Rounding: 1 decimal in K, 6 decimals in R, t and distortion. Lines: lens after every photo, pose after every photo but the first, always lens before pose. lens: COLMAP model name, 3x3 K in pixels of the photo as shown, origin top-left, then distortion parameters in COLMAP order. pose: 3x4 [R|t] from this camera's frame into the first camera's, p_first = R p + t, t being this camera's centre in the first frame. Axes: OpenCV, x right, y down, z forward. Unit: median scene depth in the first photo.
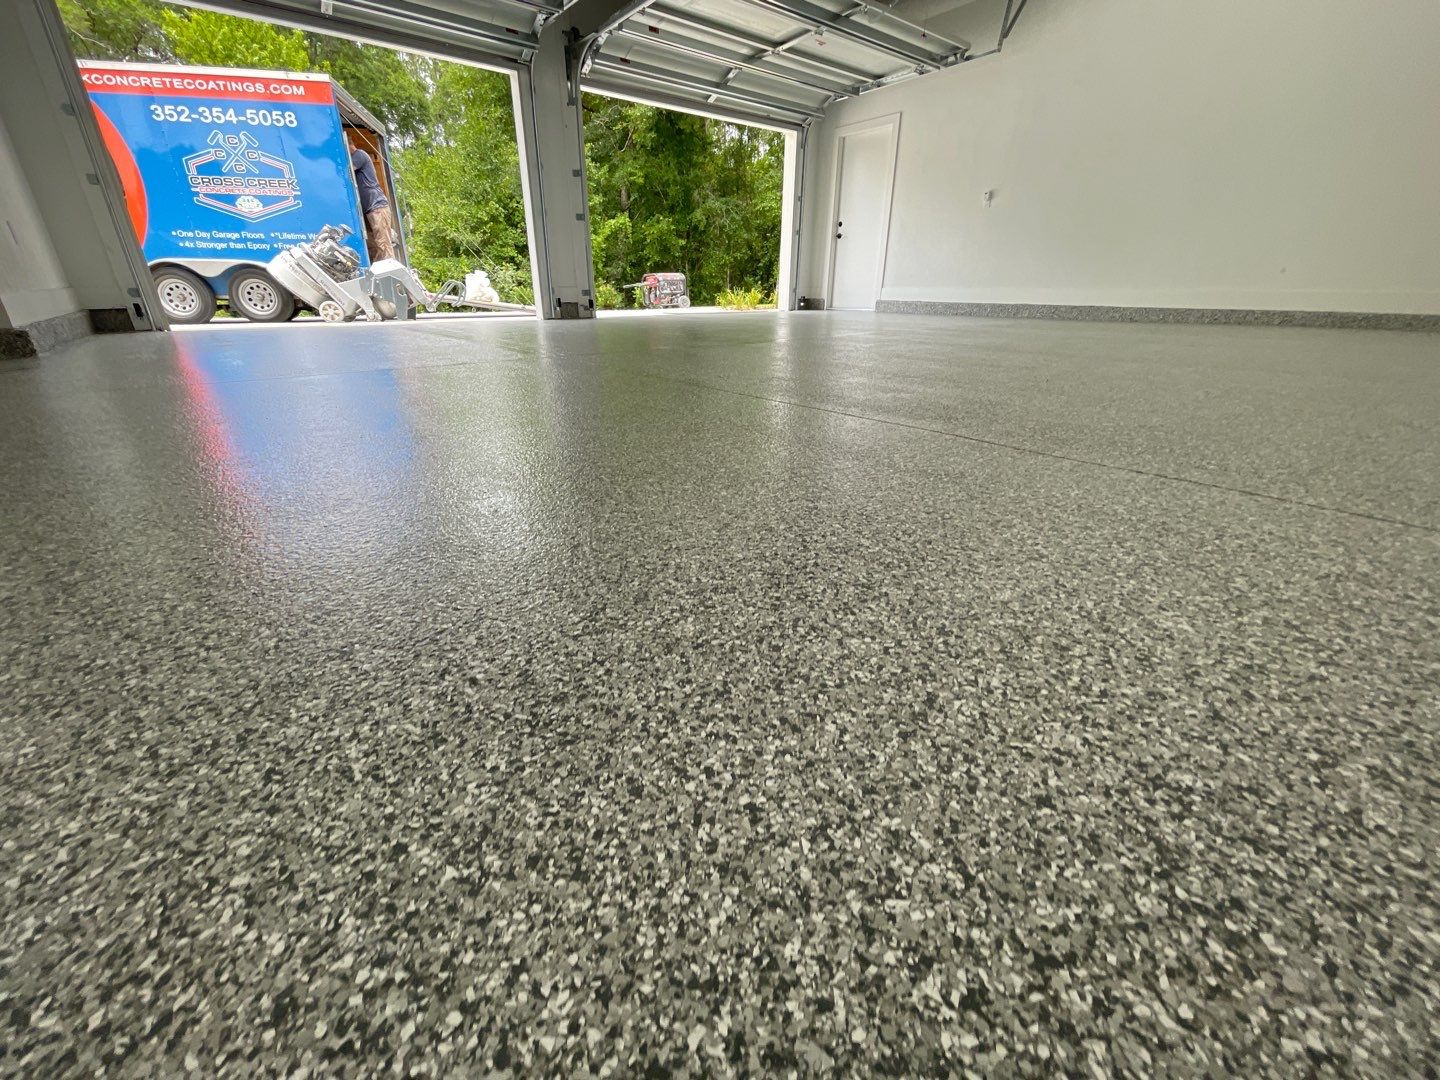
lens RADIAL K [[575.6, 0, 718.2], [0, 575.6, 536.4], [0, 0, 1]] dist [0.000598, 0.000123]
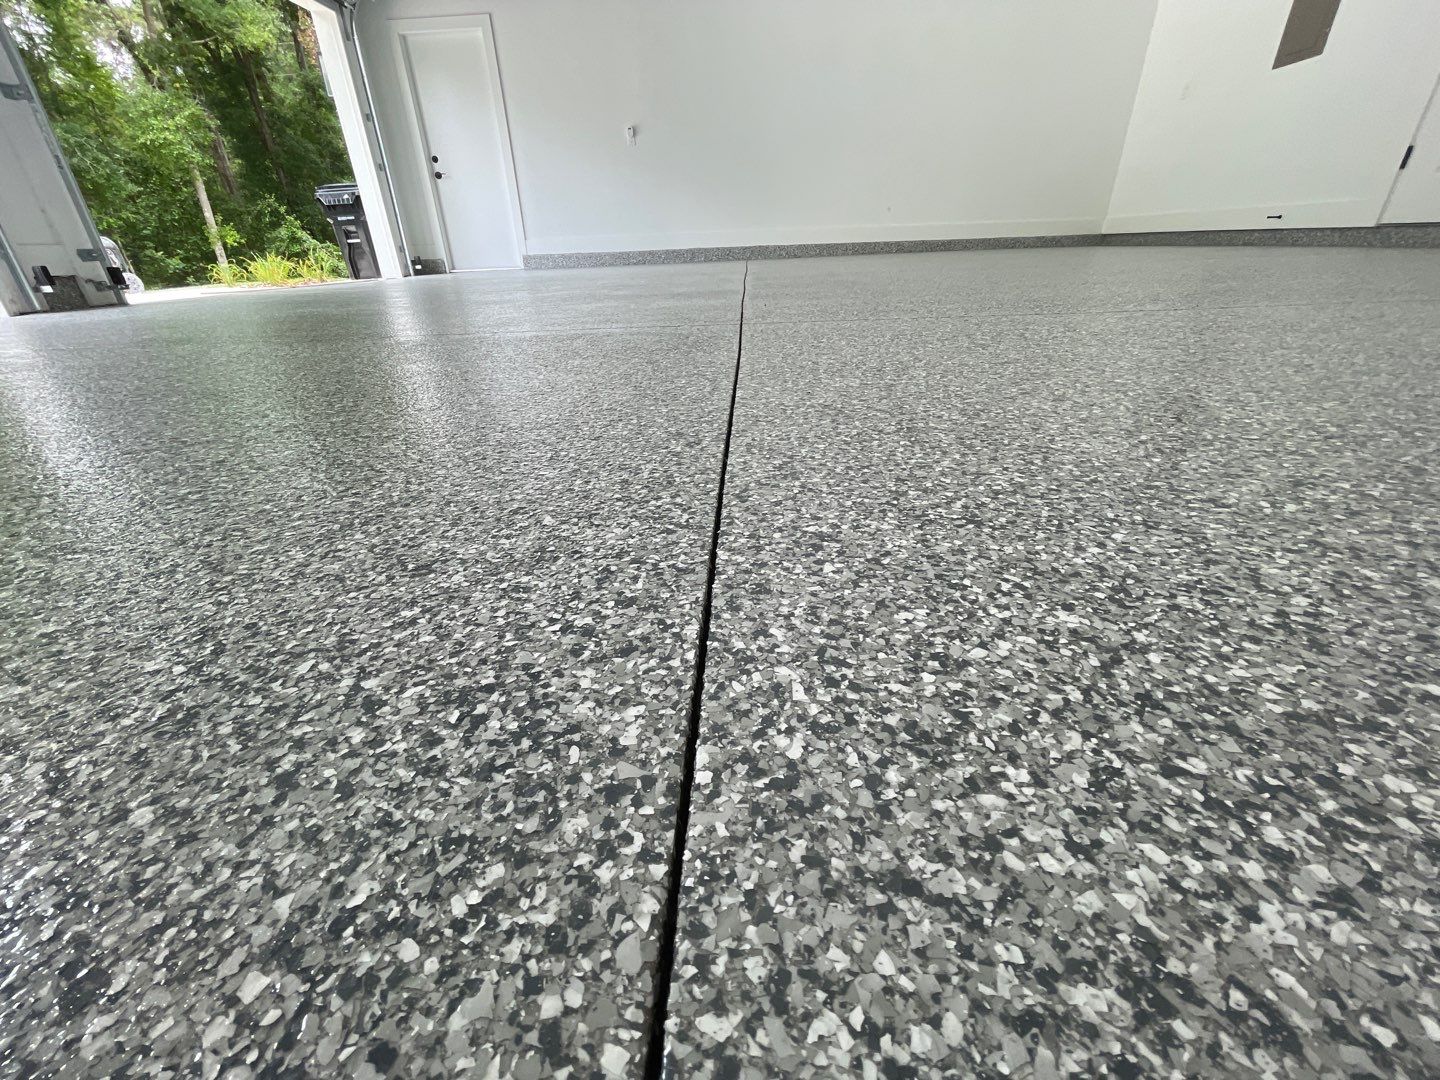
lens RADIAL K [[575.6, 0, 715.2], [0, 575.6, 543.2], [0, 0, 1]] dist [0.000598, 0.000123]
pose [[0.655032, -0.369231, 0.659243, -0.250901], [0.336508, 0.923727, 0.183005, -0.081579], [-0.676532, 0.101966, 0.729320, 0.240200]]
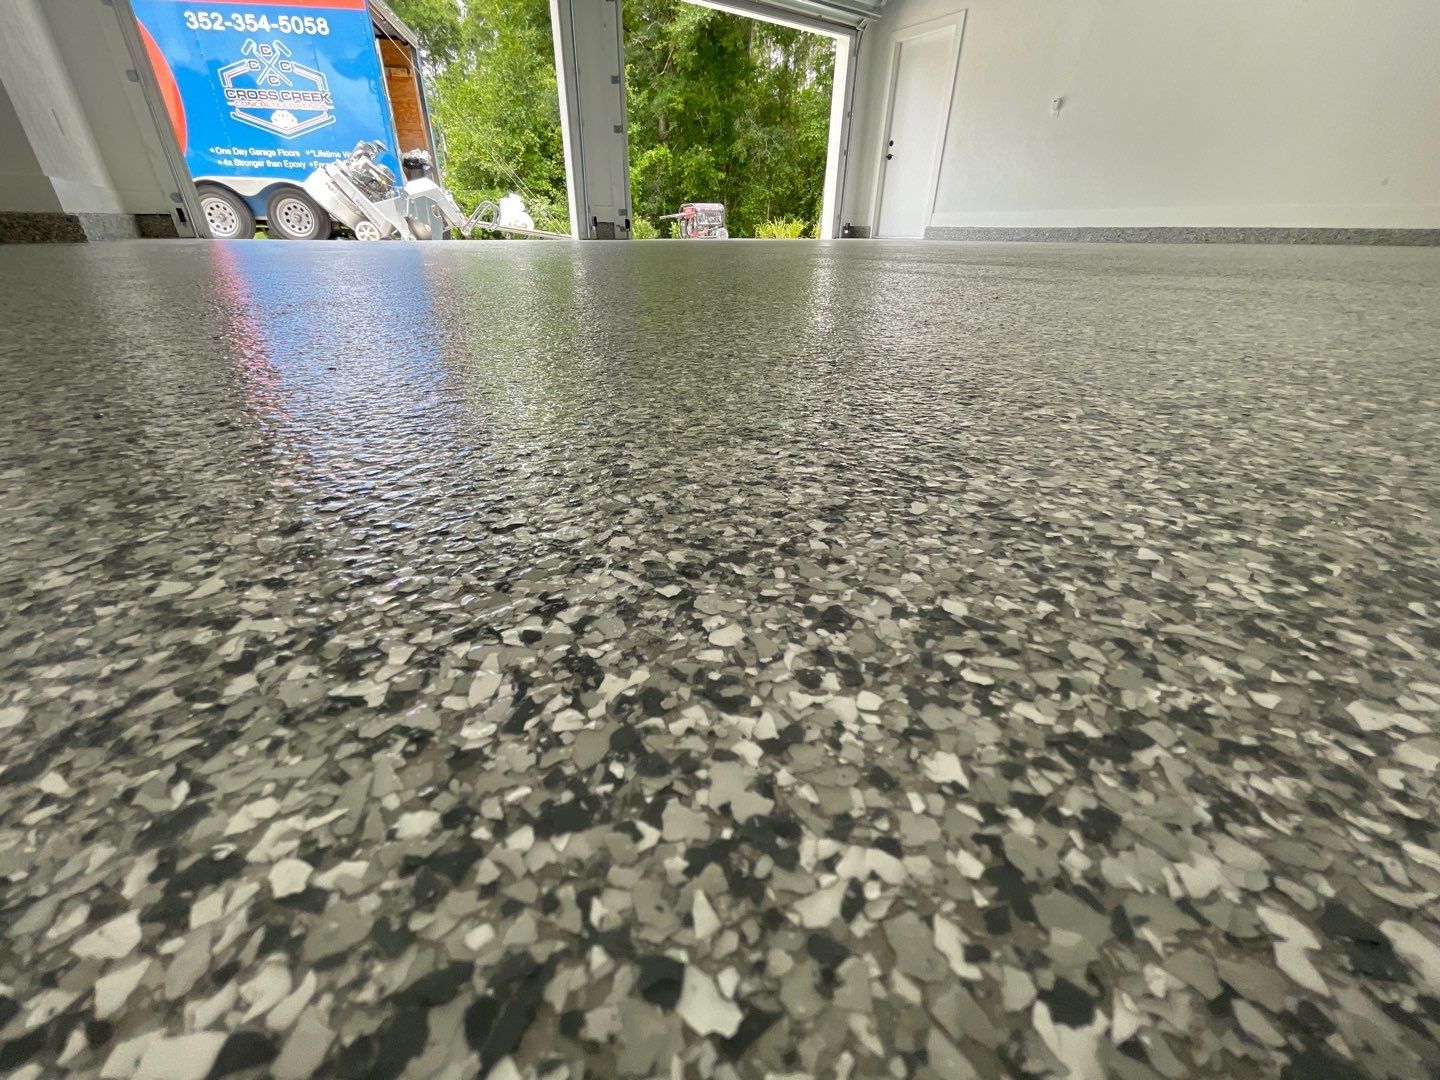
lens RADIAL K [[575.6, 0, 719.4], [0, 575.6, 538.1], [0, 0, 1]] dist [0.000598, 0.000123]
pose [[0.998374, 0.033415, -0.046180, -0.003614], [-0.029729, 0.996485, 0.078317, 0.035816], [0.048635, -0.076817, 0.995858, 0.002149]]
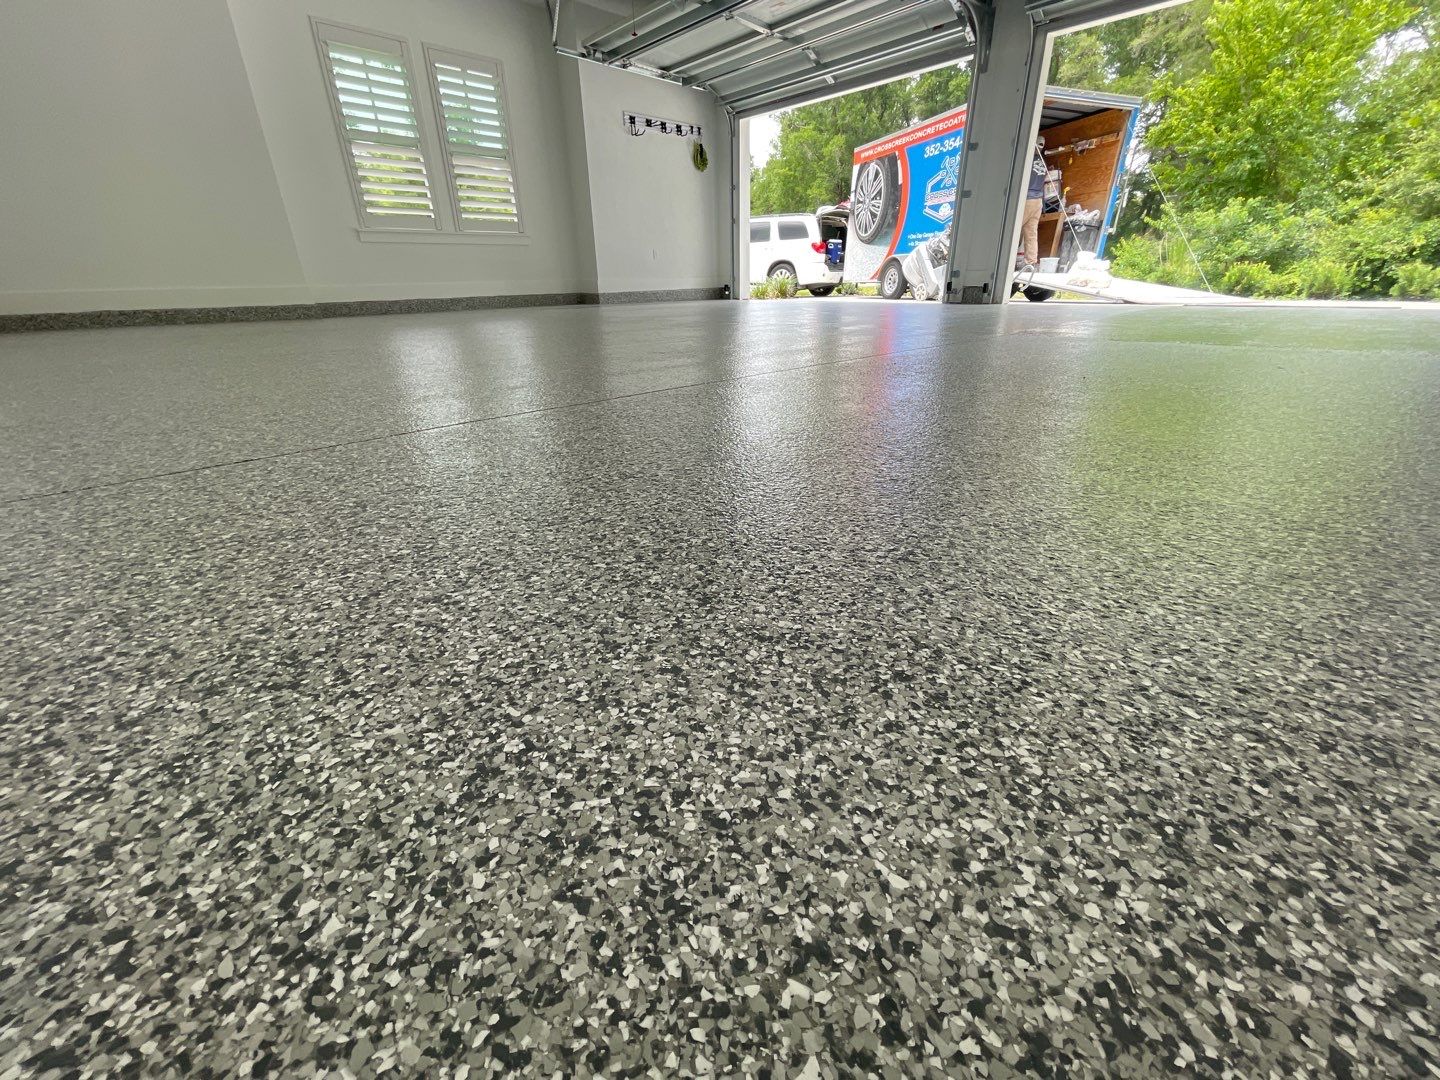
lens RADIAL K [[575.6, 0, 719.0], [0, 575.6, 539.4], [0, 0, 1]] dist [0.000598, 0.000123]
pose [[0.104013, 0.405709, -0.908065, 0.631257], [-0.376512, 0.861127, 0.341611, -0.182151], [0.920554, 0.306365, 0.242323, 0.435555]]
